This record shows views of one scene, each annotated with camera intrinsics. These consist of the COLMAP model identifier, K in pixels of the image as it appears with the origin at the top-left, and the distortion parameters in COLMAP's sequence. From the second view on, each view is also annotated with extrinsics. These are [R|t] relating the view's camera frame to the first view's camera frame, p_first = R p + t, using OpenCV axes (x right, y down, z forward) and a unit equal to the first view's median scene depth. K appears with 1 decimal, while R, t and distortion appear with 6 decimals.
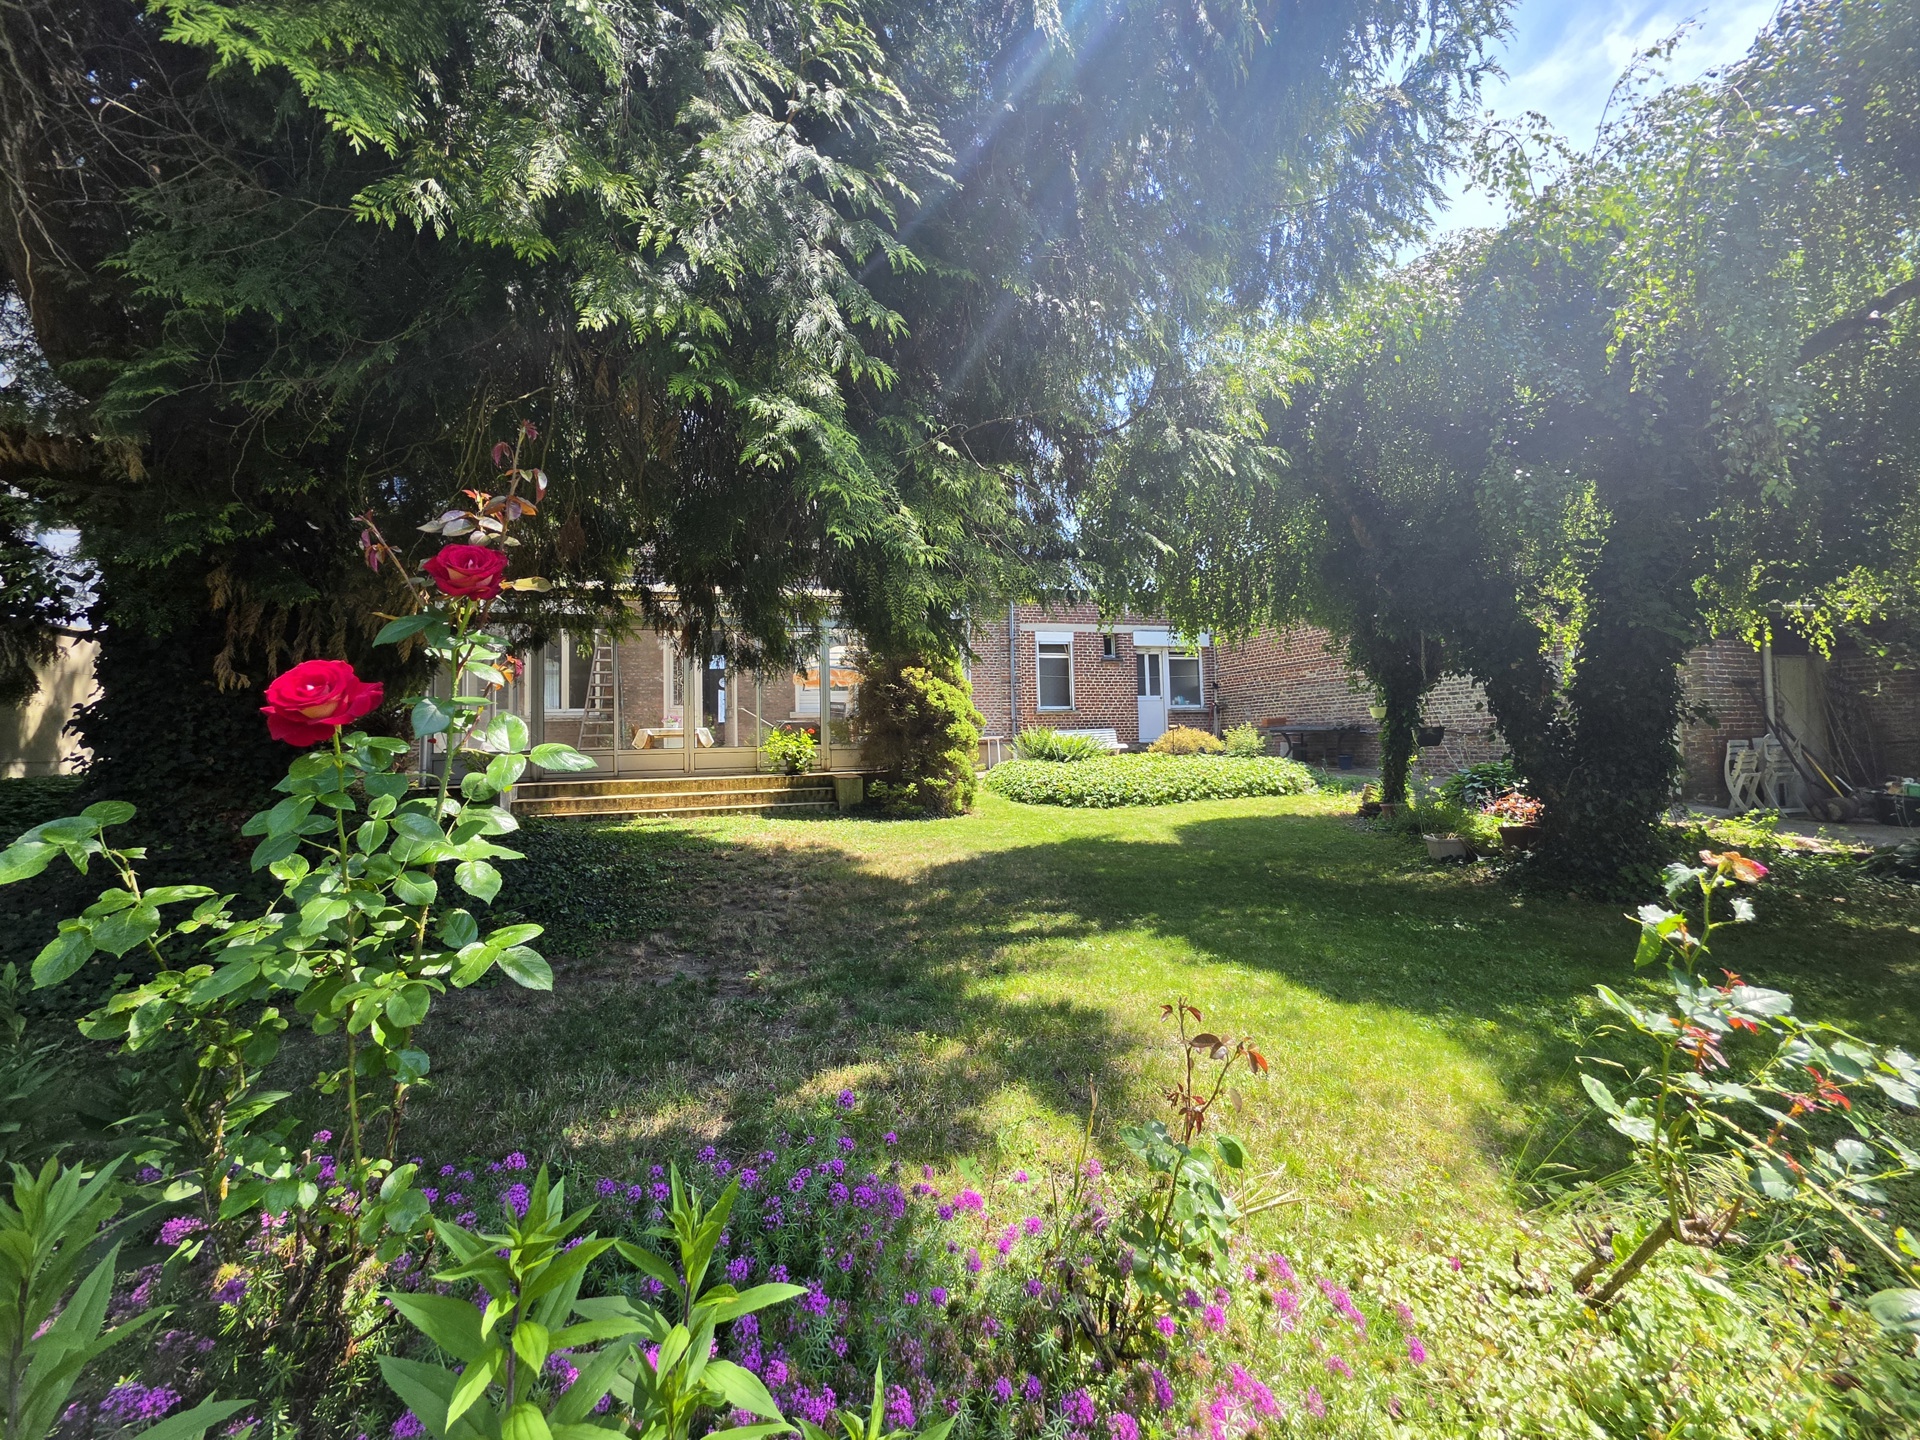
lens RADIAL K [[760.6, 0, 958.9], [0, 760.6, 709.1], [0, 0, 1]] dist [-0.002460, -0.000100]
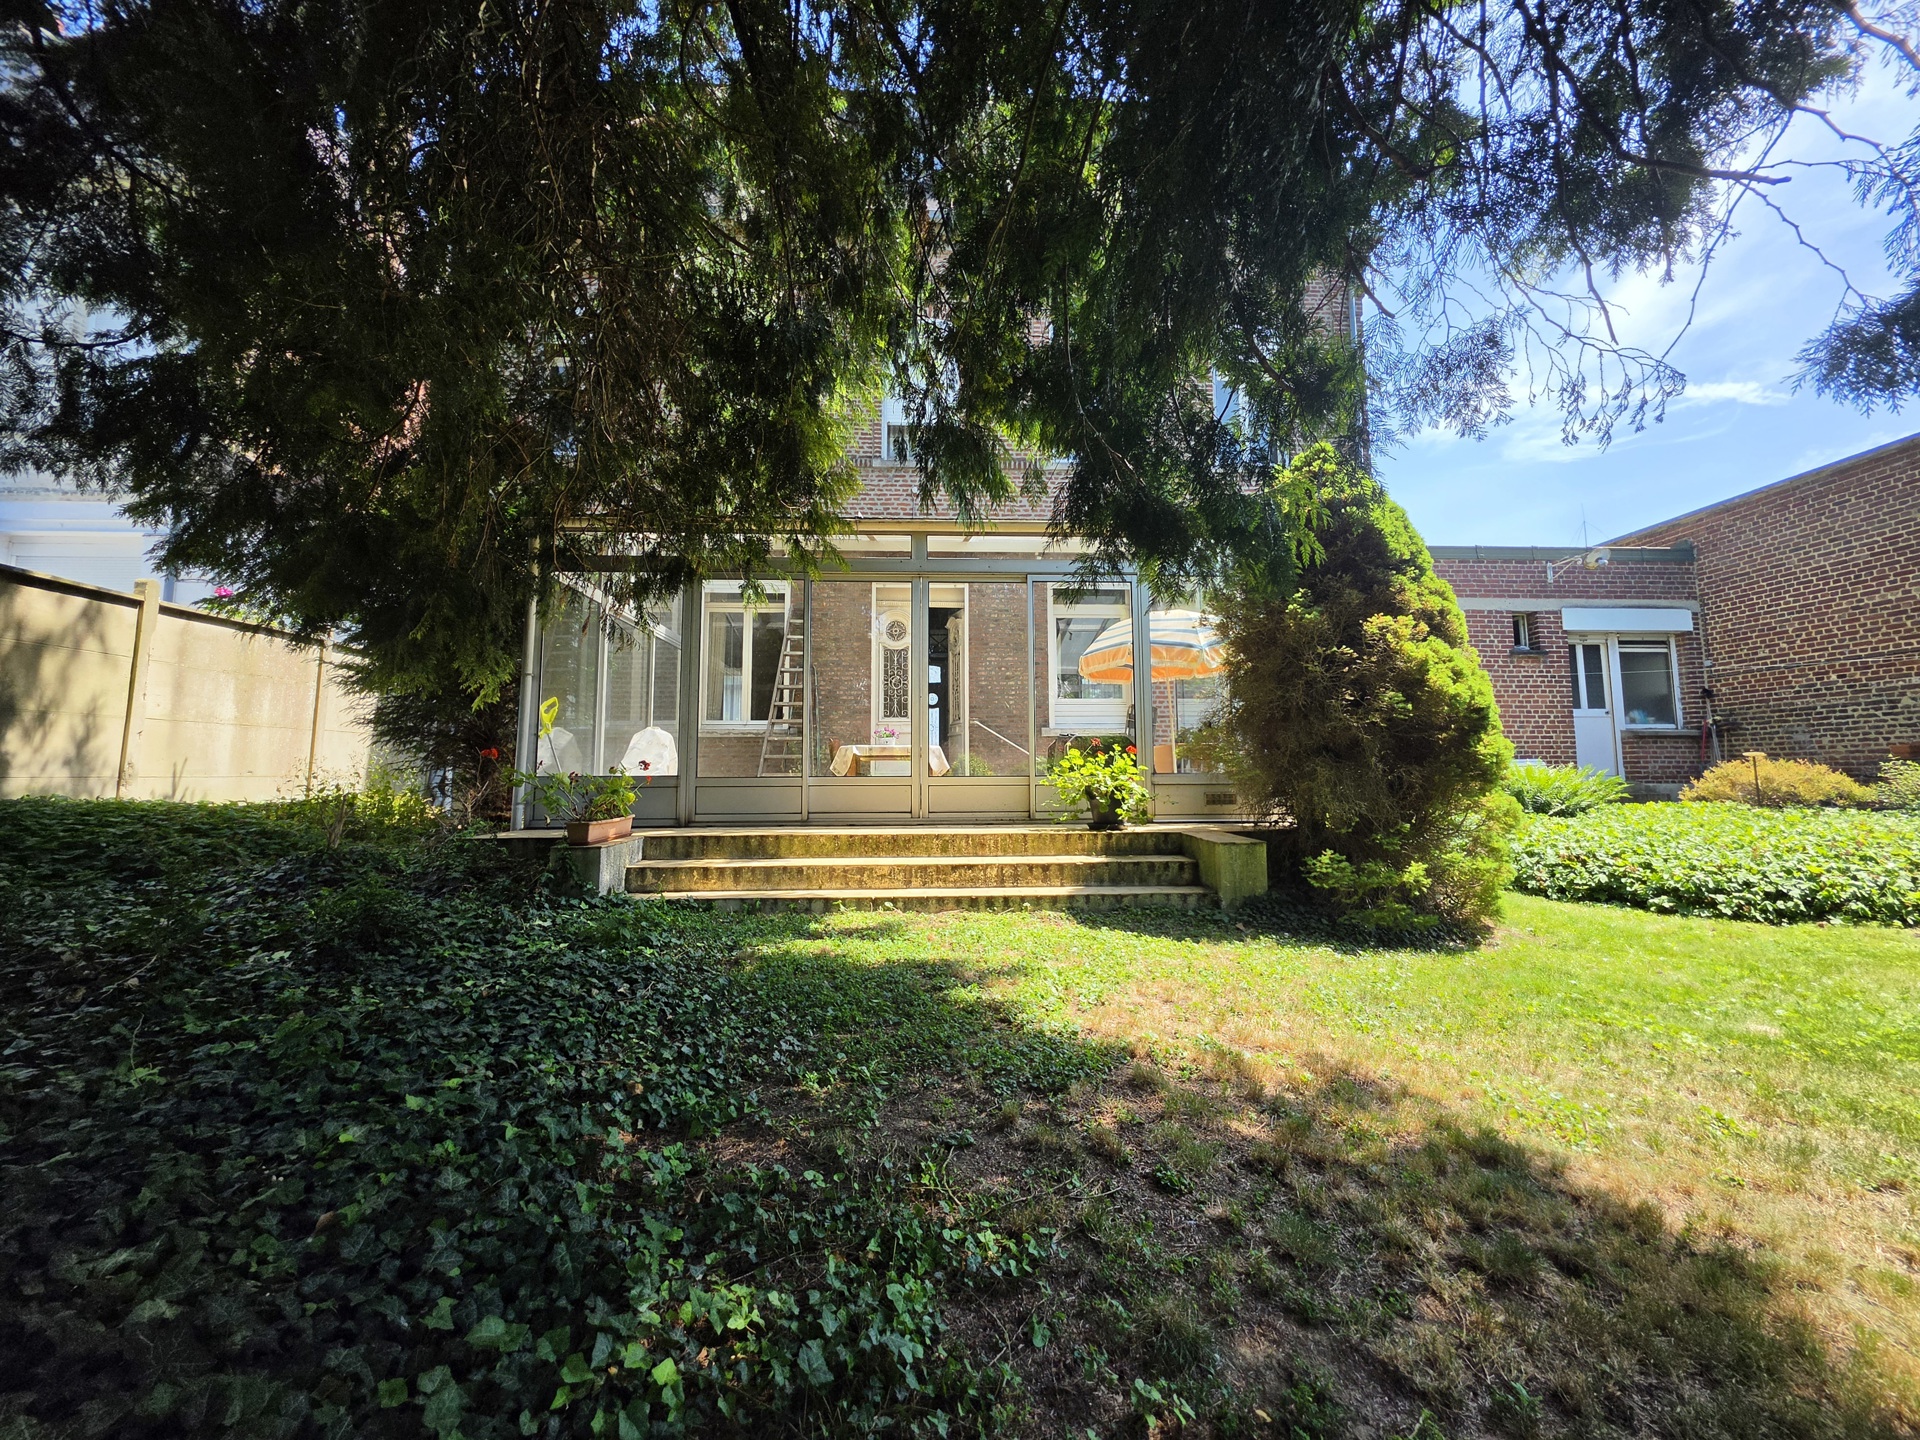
lens RADIAL K [[760.6, 0, 958.9], [0, 760.6, 709.1], [0, 0, 1]] dist [-0.002460, -0.000100]
pose [[0.972450, -0.001144, -0.233108, -0.197678], [-0.009158, 0.999028, -0.043107, 0.025378], [0.232931, 0.044055, 0.971495, 0.453081]]
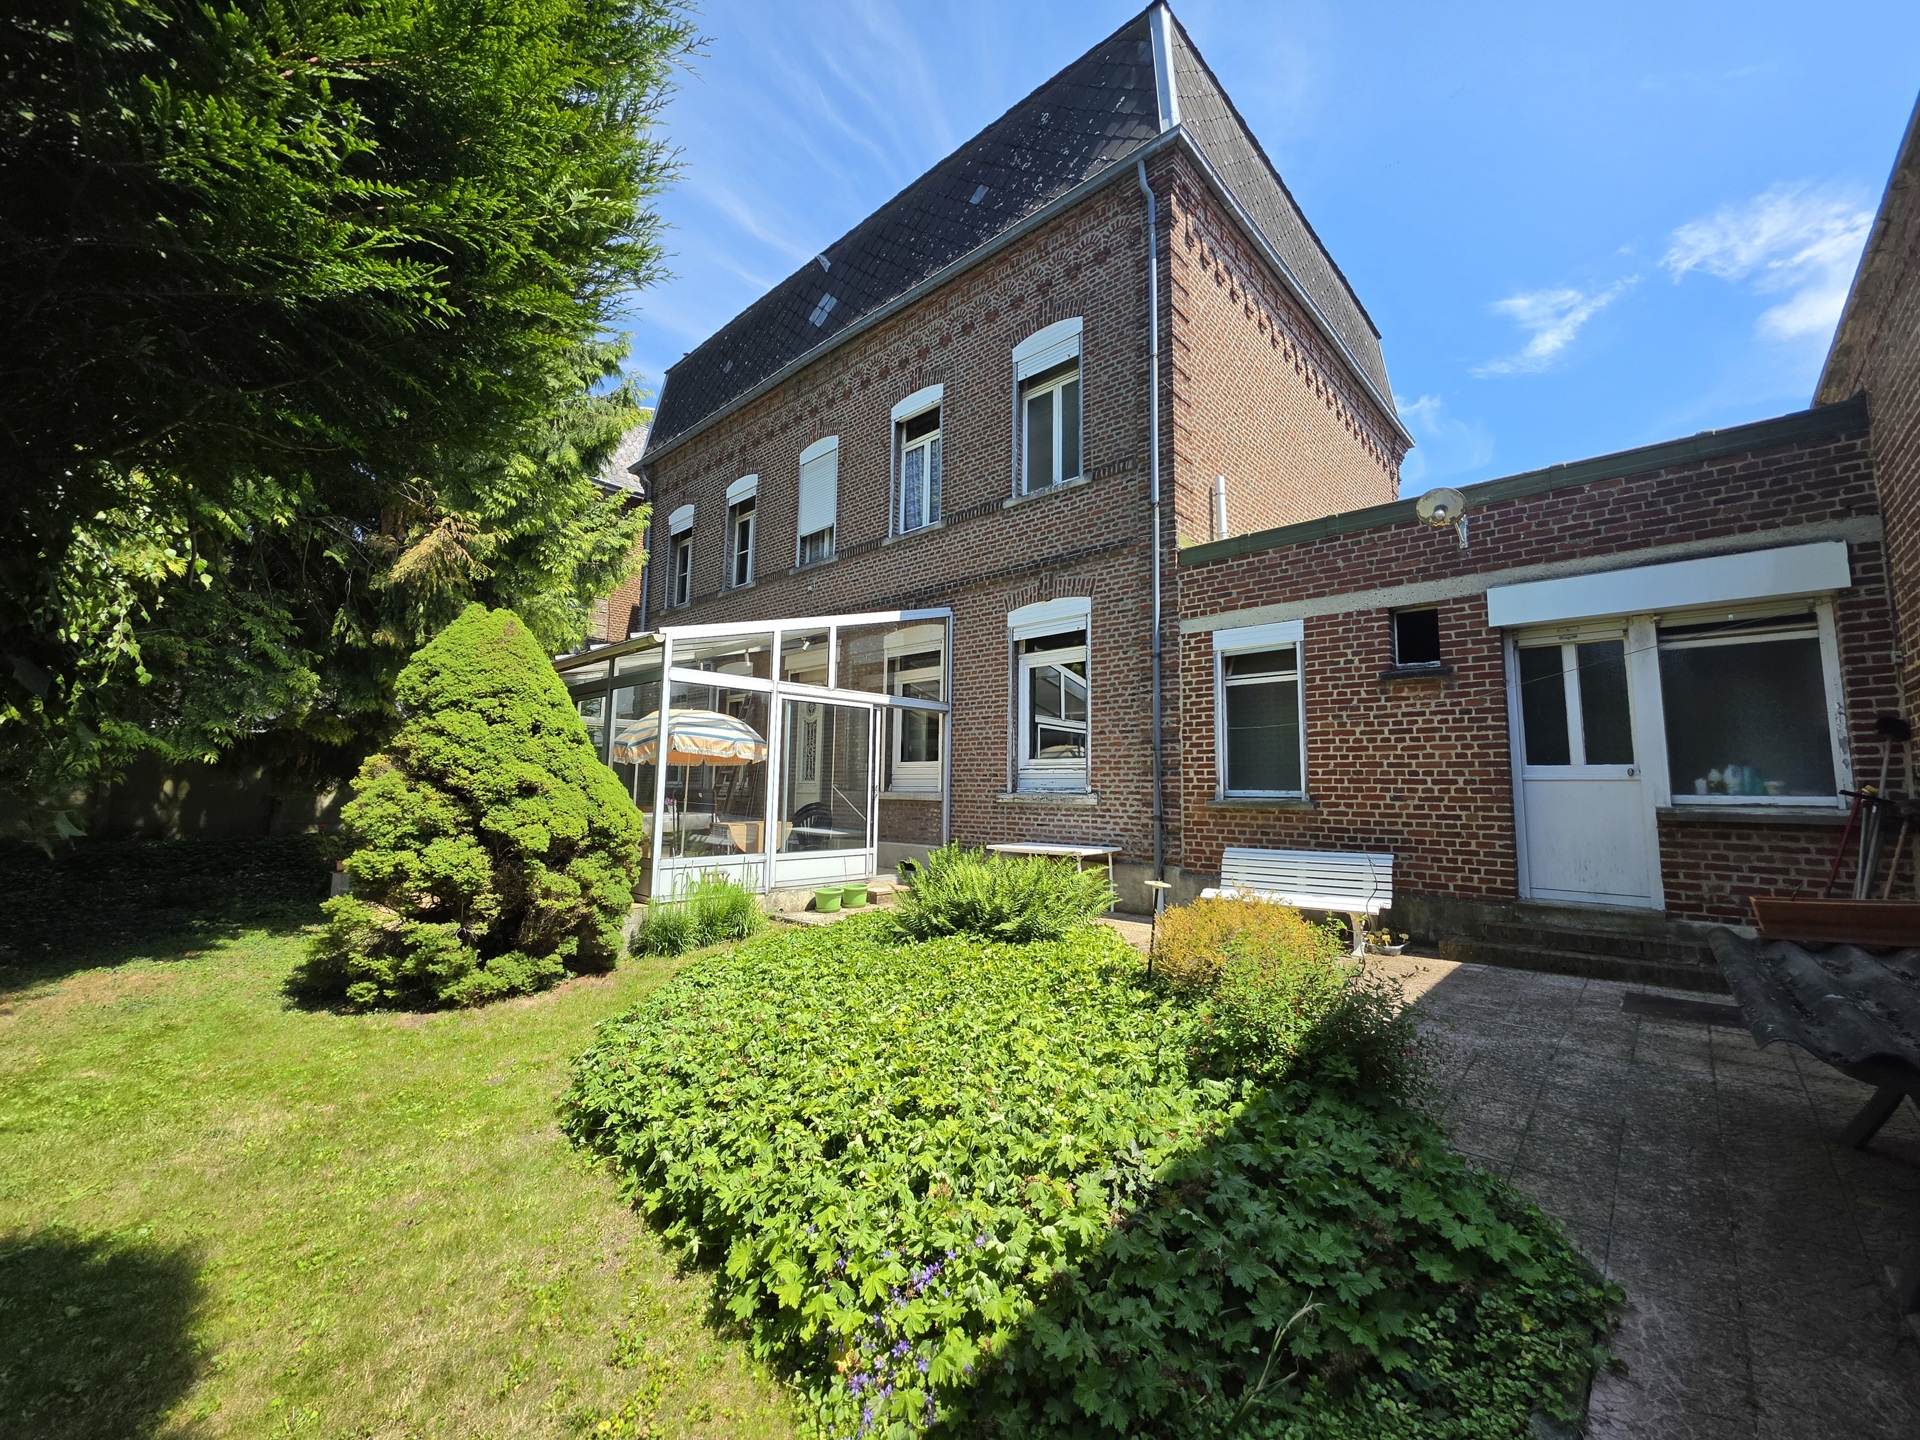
lens RADIAL K [[760.6, 0, 958.9], [0, 760.6, 709.1], [0, 0, 1]] dist [-0.002460, -0.000100]
pose [[0.510183, -0.054492, -0.858338, 0.694564], [0.020958, 0.998482, -0.050933, -0.054126], [0.859810, 0.007996, 0.510551, 1.021419]]
